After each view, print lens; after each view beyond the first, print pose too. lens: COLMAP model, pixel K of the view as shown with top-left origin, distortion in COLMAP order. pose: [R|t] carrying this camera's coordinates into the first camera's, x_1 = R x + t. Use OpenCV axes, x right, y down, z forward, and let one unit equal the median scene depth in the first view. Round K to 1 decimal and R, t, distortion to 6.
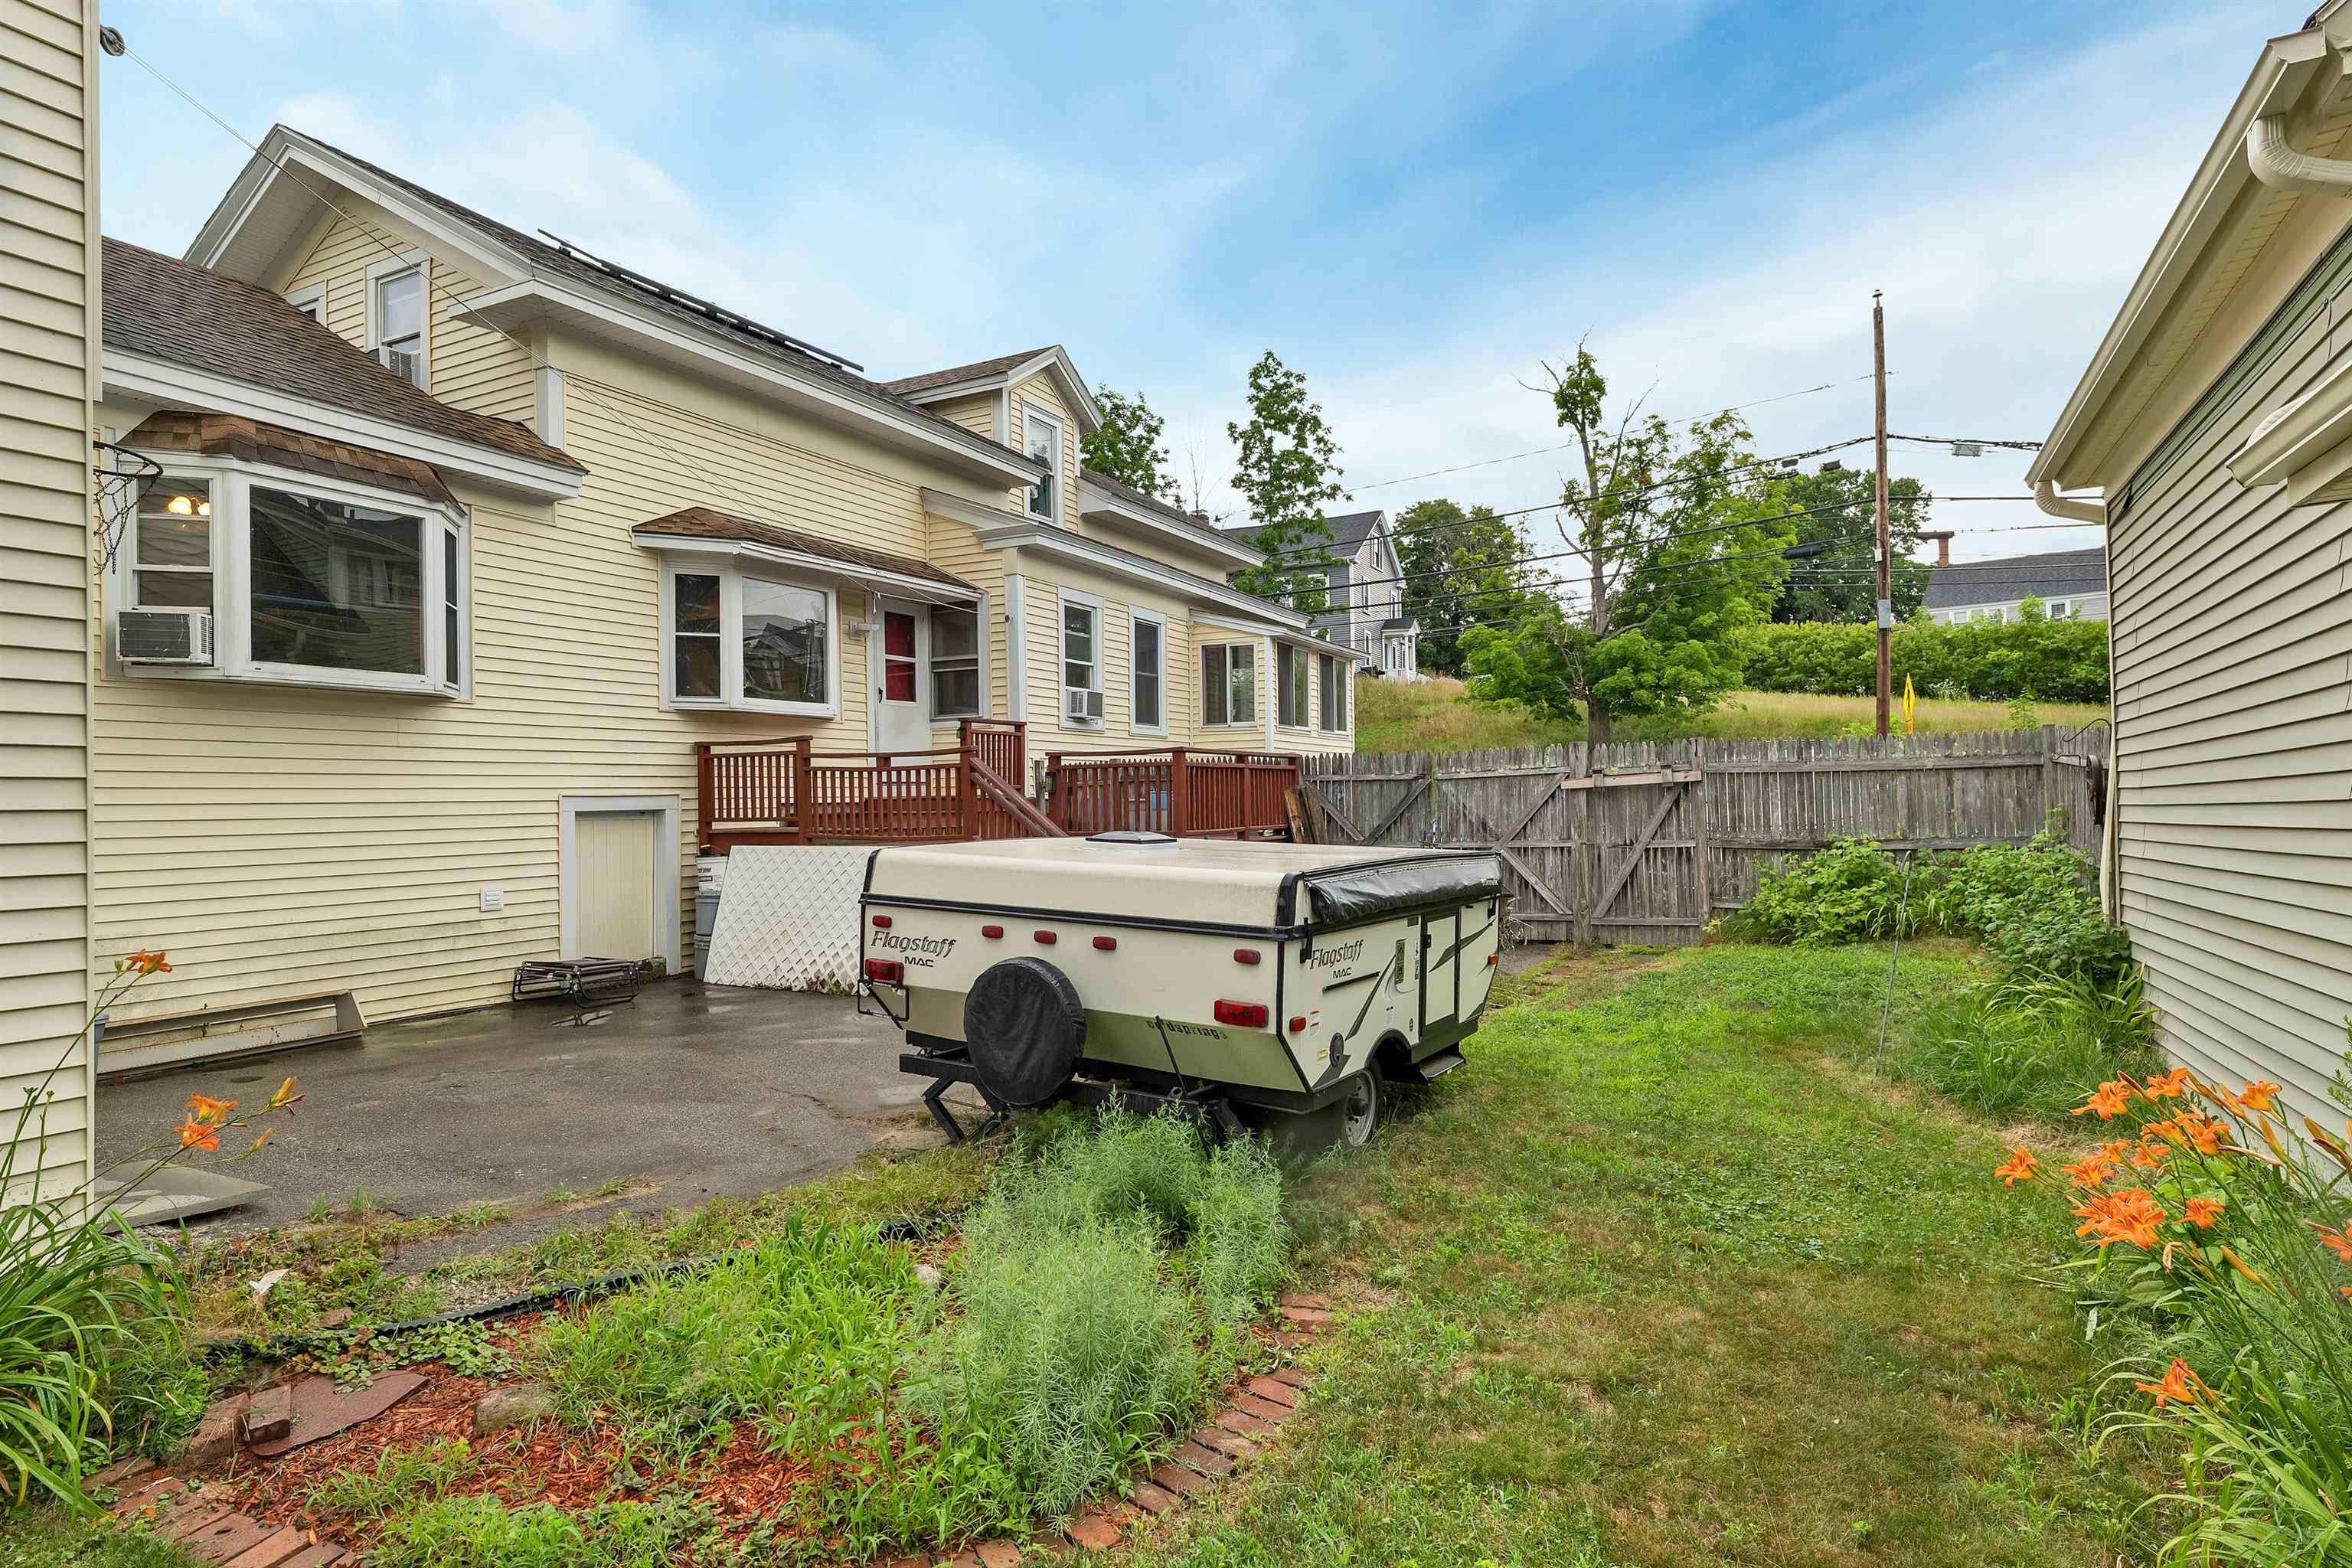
lens RADIAL K [[1258.6, 0, 1188.4], [0, 1258.6, 781.7], [0, 0, 1]] dist [0.001439, -0.000914]
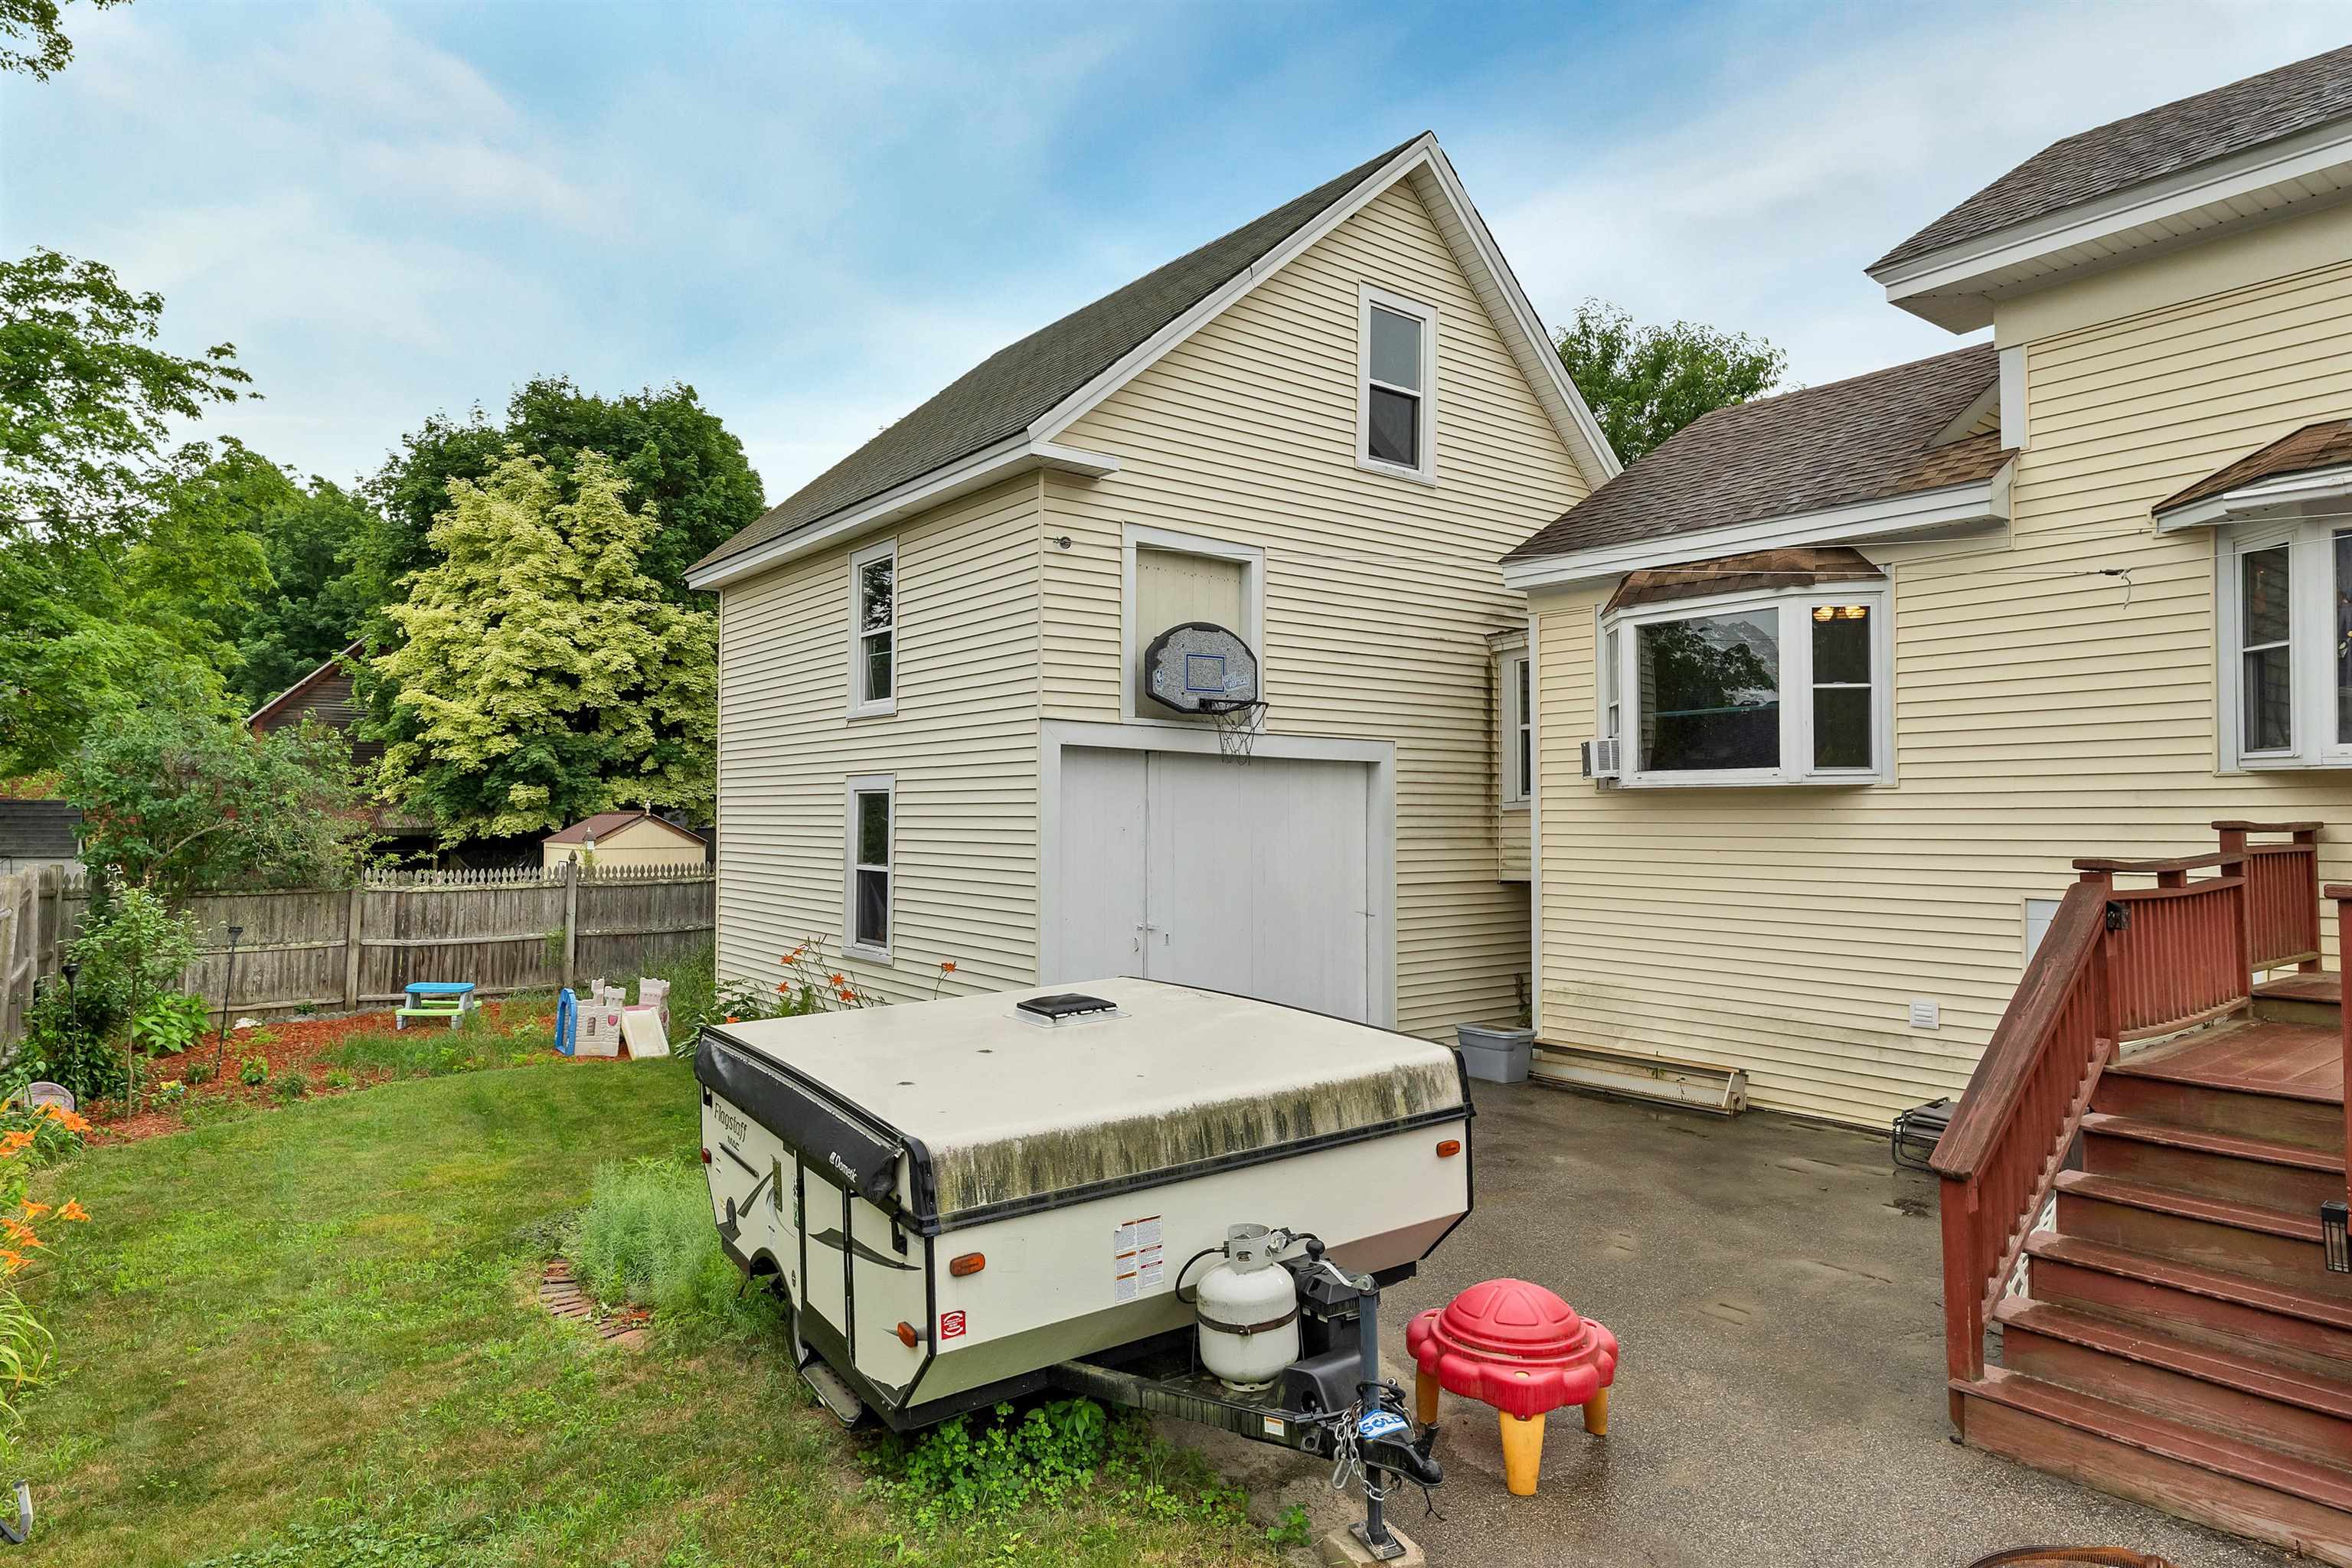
lens RADIAL K [[1337.4, 0, 1154.7], [0, 1337.4, 793.5], [0, 0, 1]] dist [0.000271, 0.000559]
pose [[-0.432163, 0.001935, -0.901793, 0.423462], [0.020593, 0.999758, -0.007724, -0.052126], [0.901560, -0.021908, -0.432098, 0.792676]]
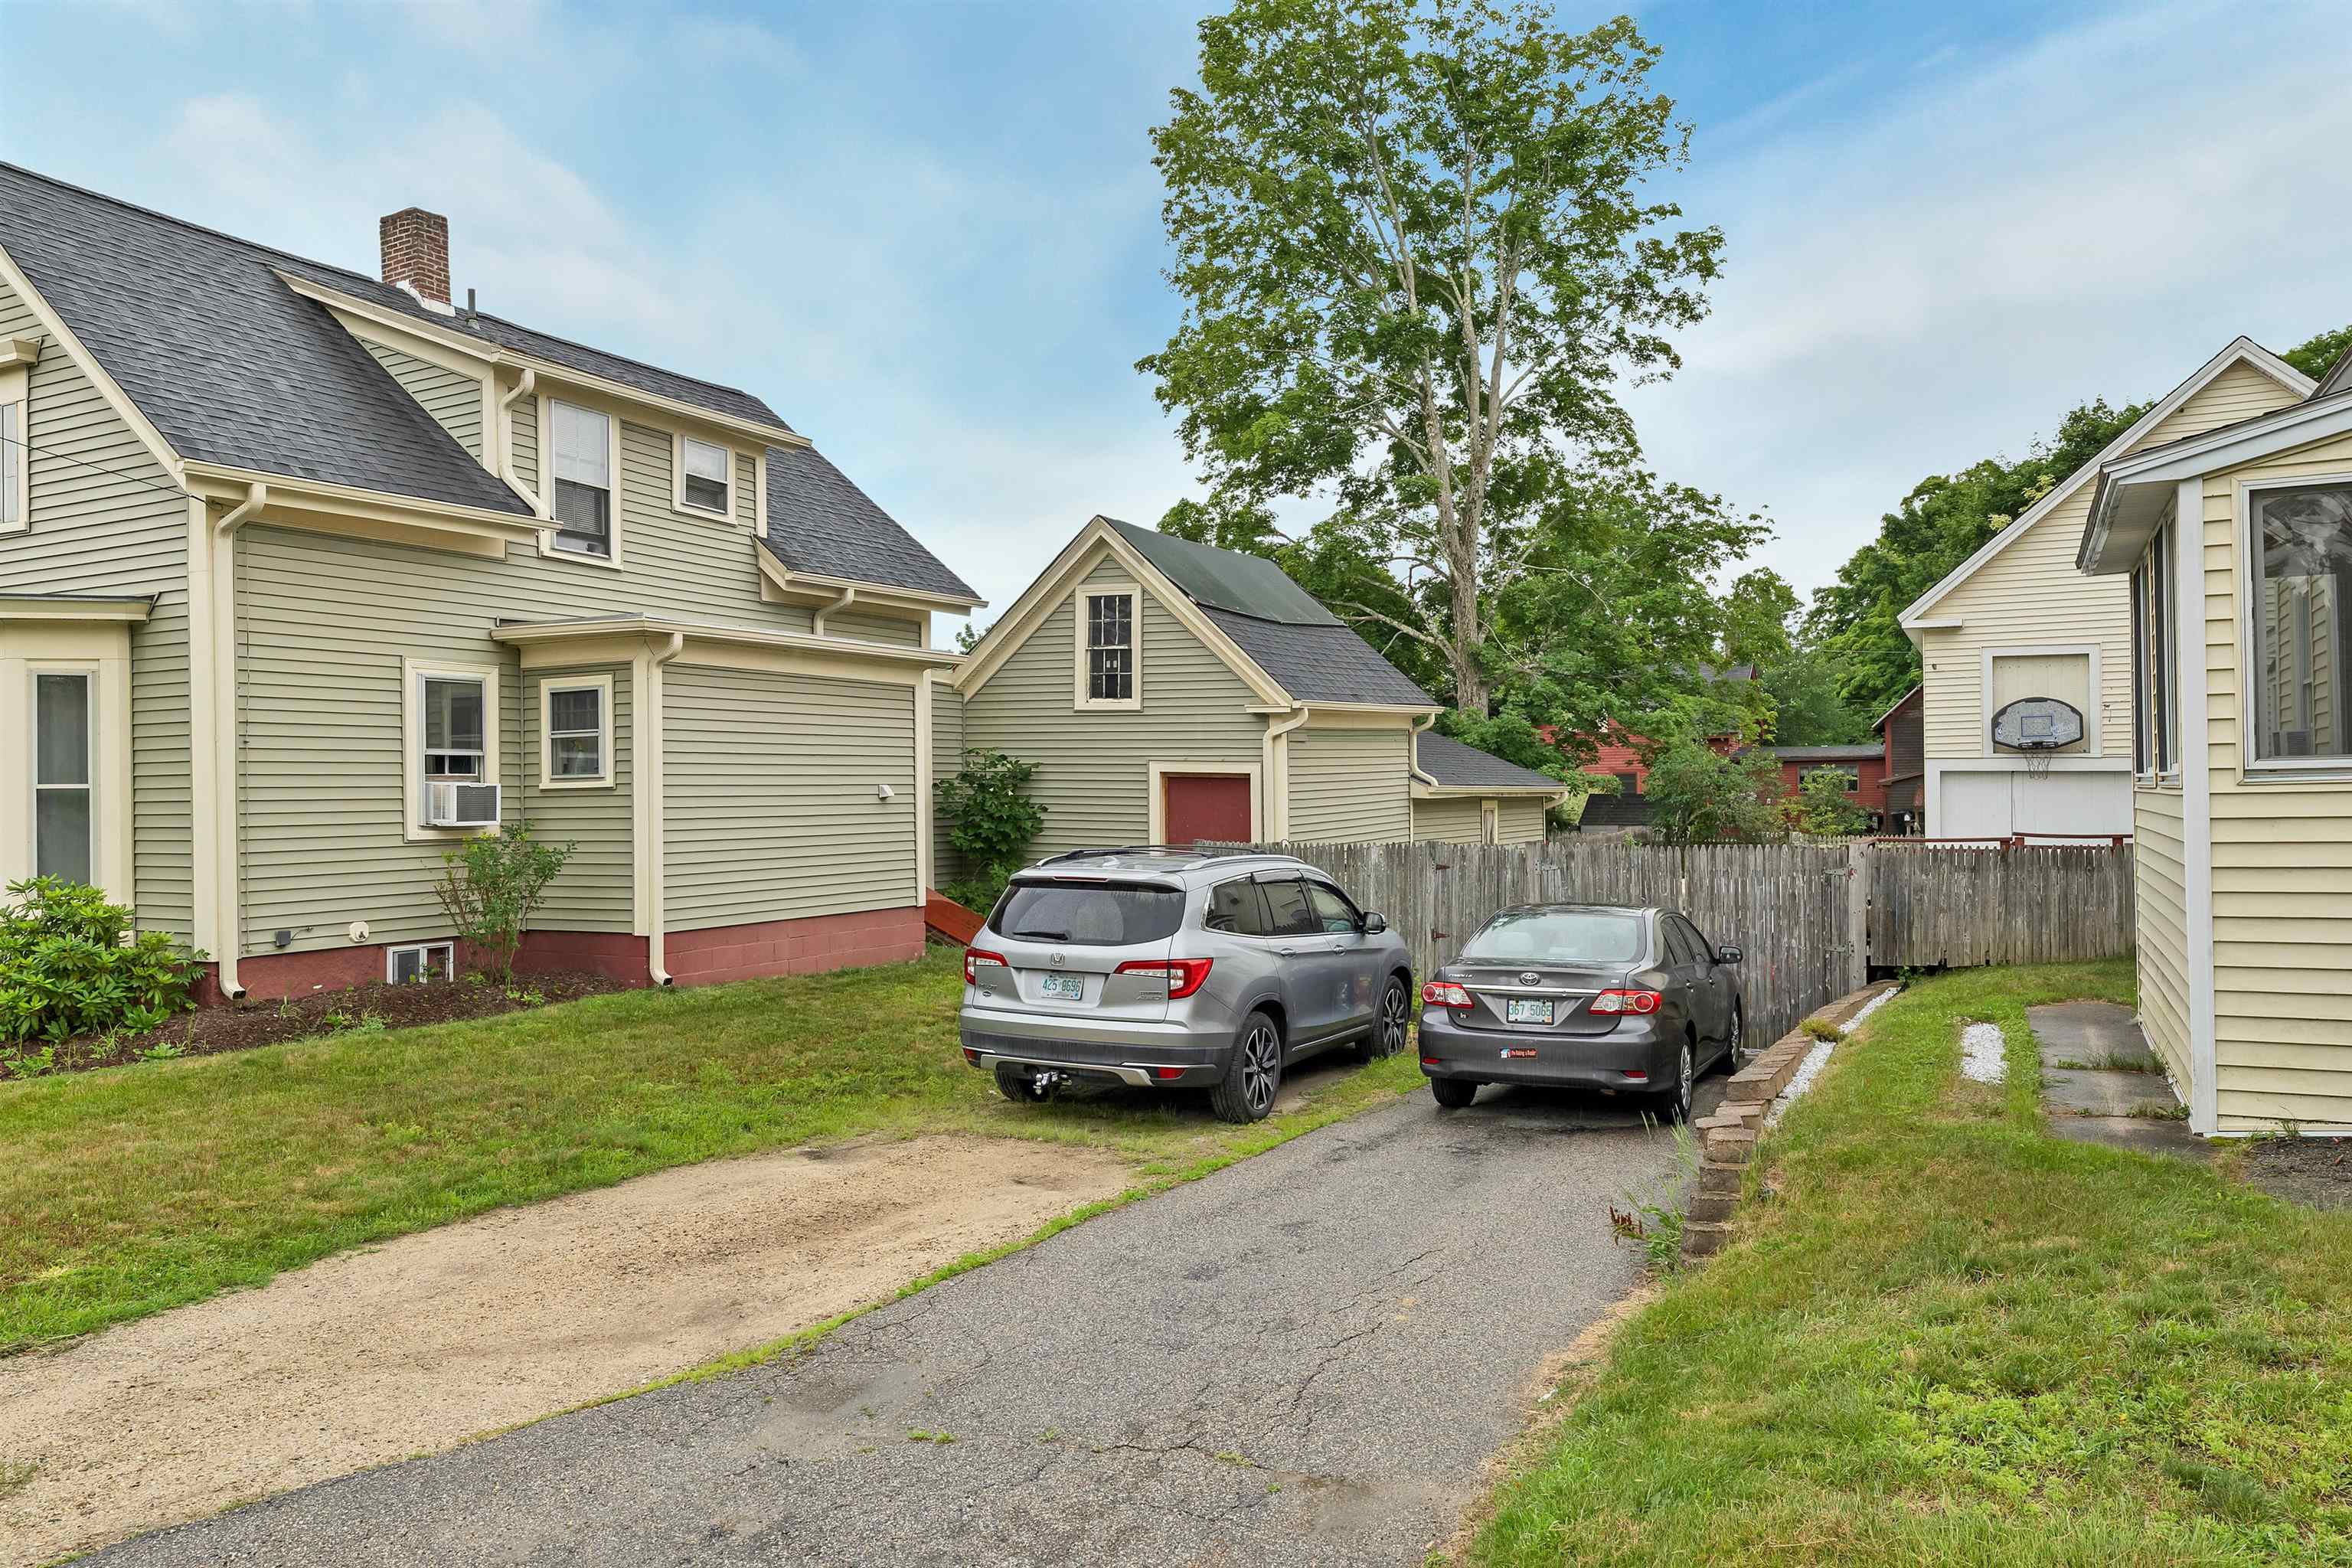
lens RADIAL K [[1618.9, 0, 1169.5], [0, 1618.9, 785.5], [0, 0, 1]] dist [-0.000215, -0.001125]
pose [[-0.999556, 0.029067, 0.006536, 0.611426], [0.028927, 0.999370, -0.020557, -0.060081], [-0.007130, -0.020358, -0.999767, 2.376195]]
